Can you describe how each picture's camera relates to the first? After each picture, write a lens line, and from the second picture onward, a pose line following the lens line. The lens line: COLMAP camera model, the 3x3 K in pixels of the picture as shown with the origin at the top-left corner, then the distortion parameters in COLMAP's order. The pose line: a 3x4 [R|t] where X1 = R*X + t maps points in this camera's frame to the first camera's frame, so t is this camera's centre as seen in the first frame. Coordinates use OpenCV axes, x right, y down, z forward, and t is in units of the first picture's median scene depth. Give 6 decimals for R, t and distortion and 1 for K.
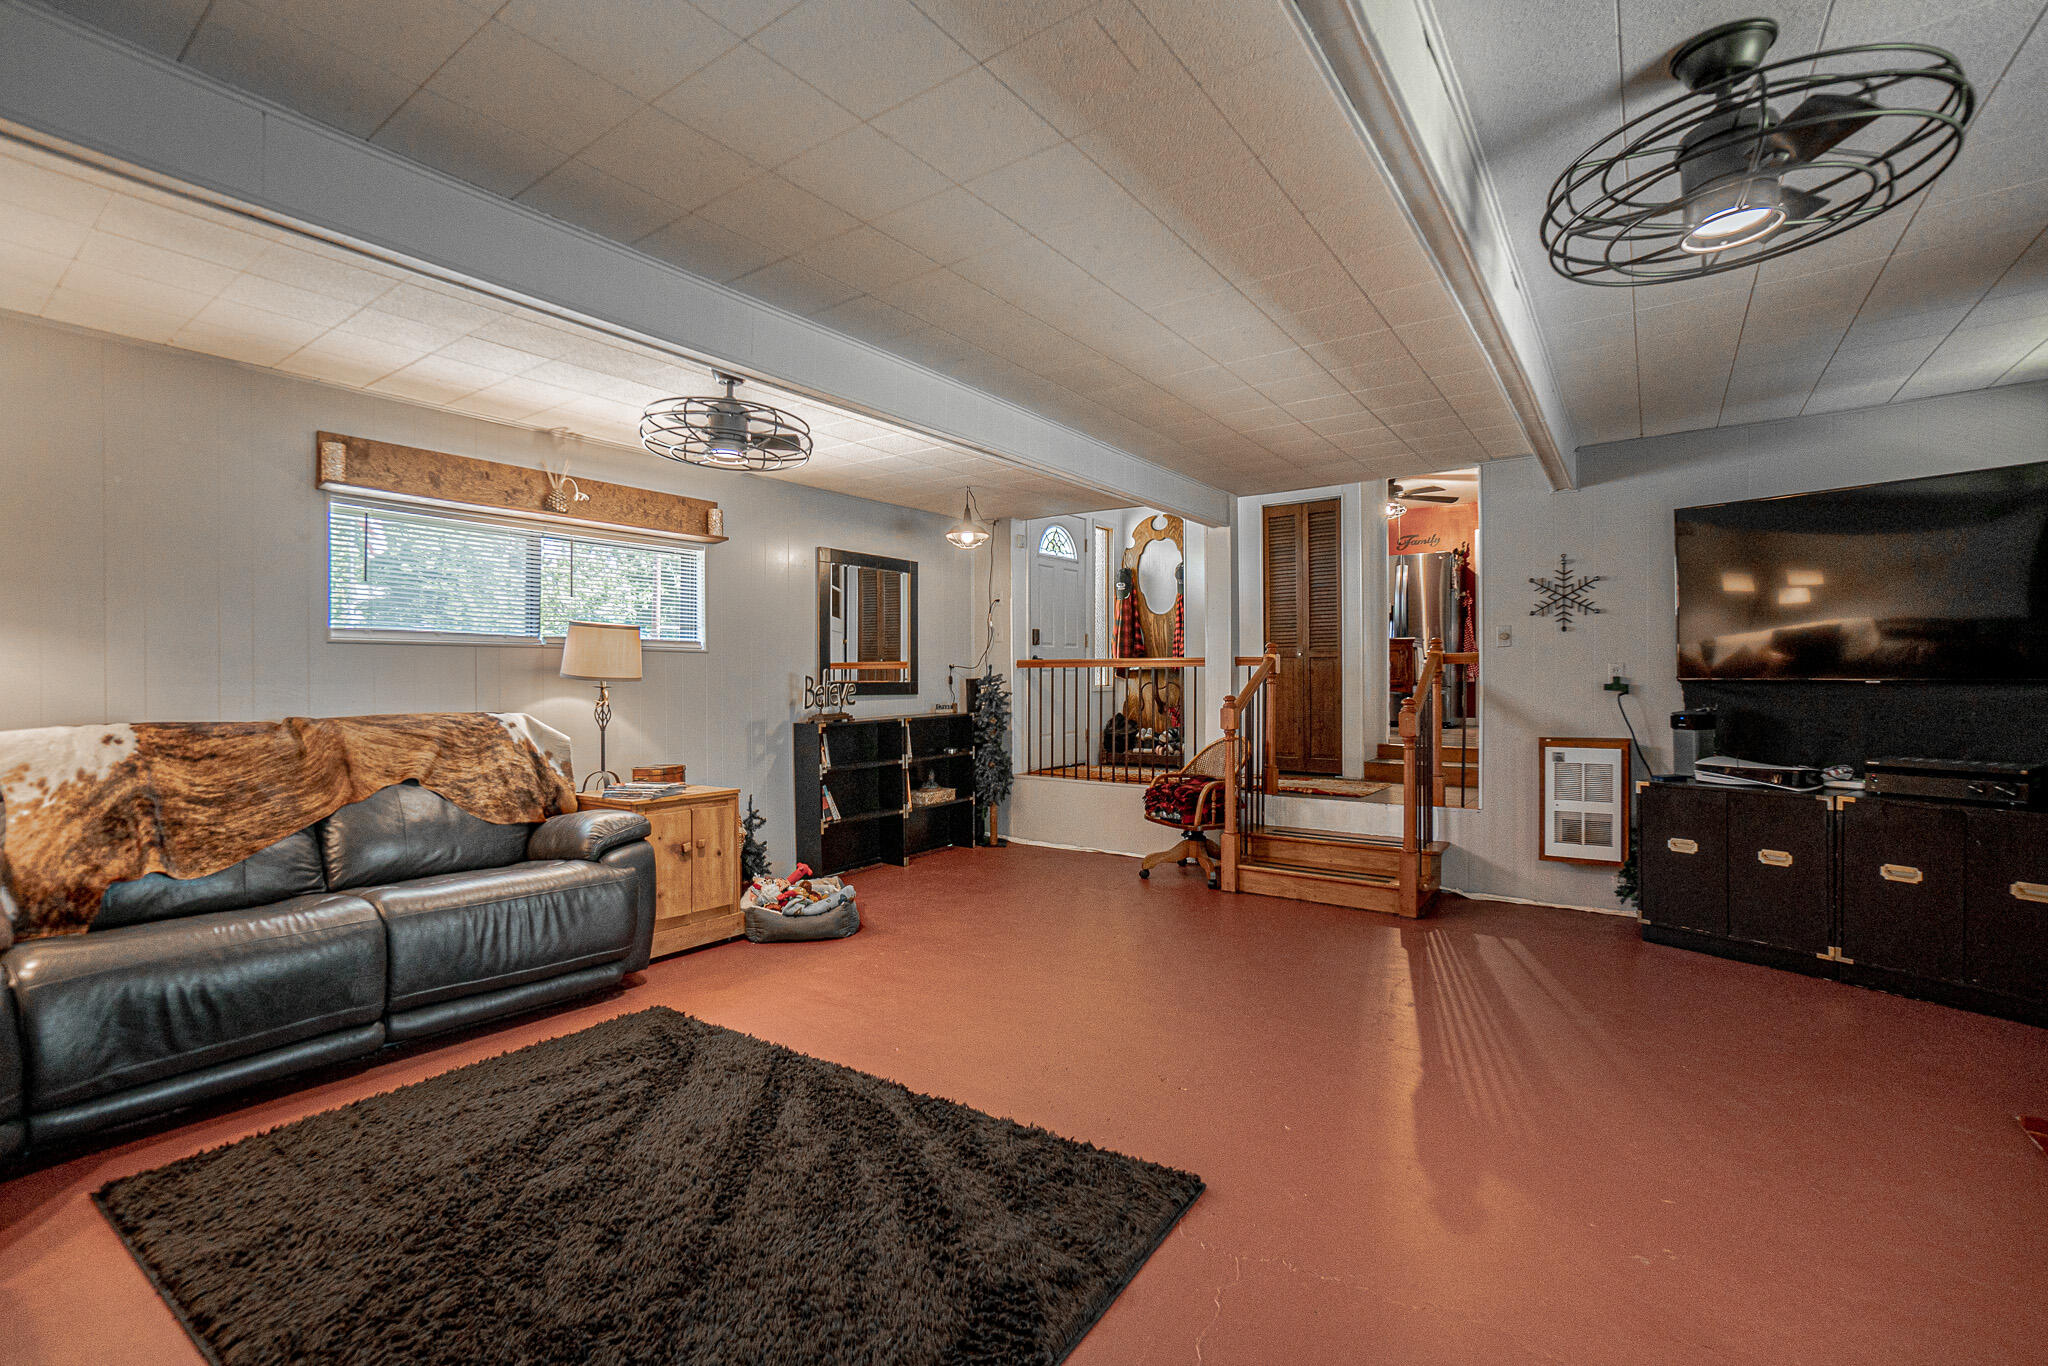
lens RADIAL K [[897.7, 0, 1024.0], [0, 897.7, 683.0], [0, 0, 1]] dist [-0.033268, 0.000059]
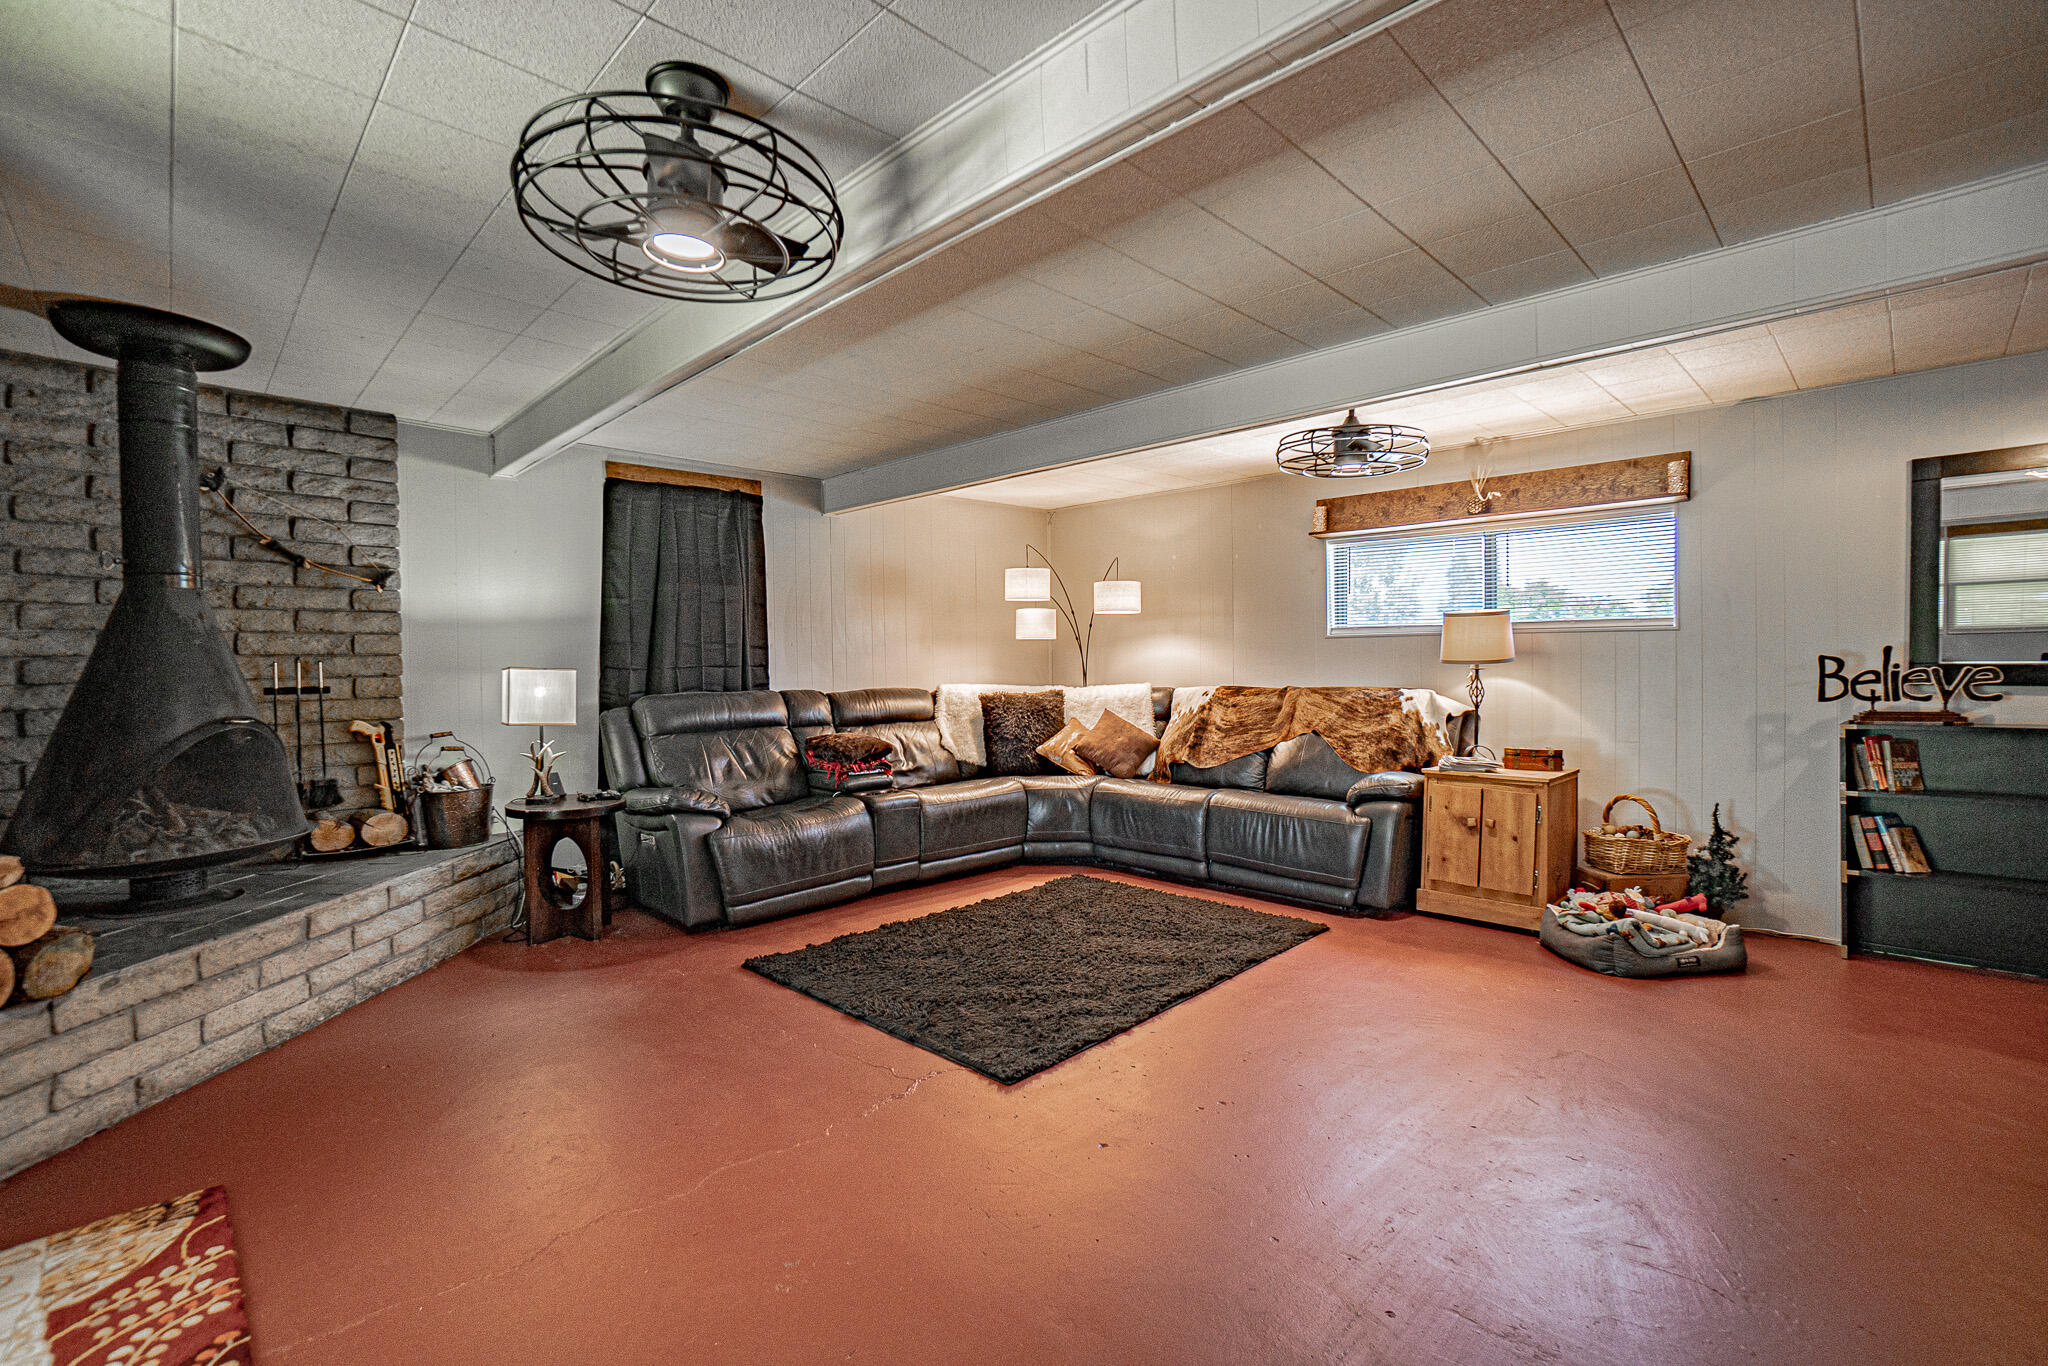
lens RADIAL K [[909.8, 0, 1024.0], [0, 909.8, 683.0], [0, 0, 1]] dist [-0.000060, 0.000022]
pose [[-0.128378, 0.029996, -0.991272, 0.776164], [0.005530, 0.999549, 0.029531, -0.015758], [0.991710, -0.001690, -0.128485, 0.634595]]
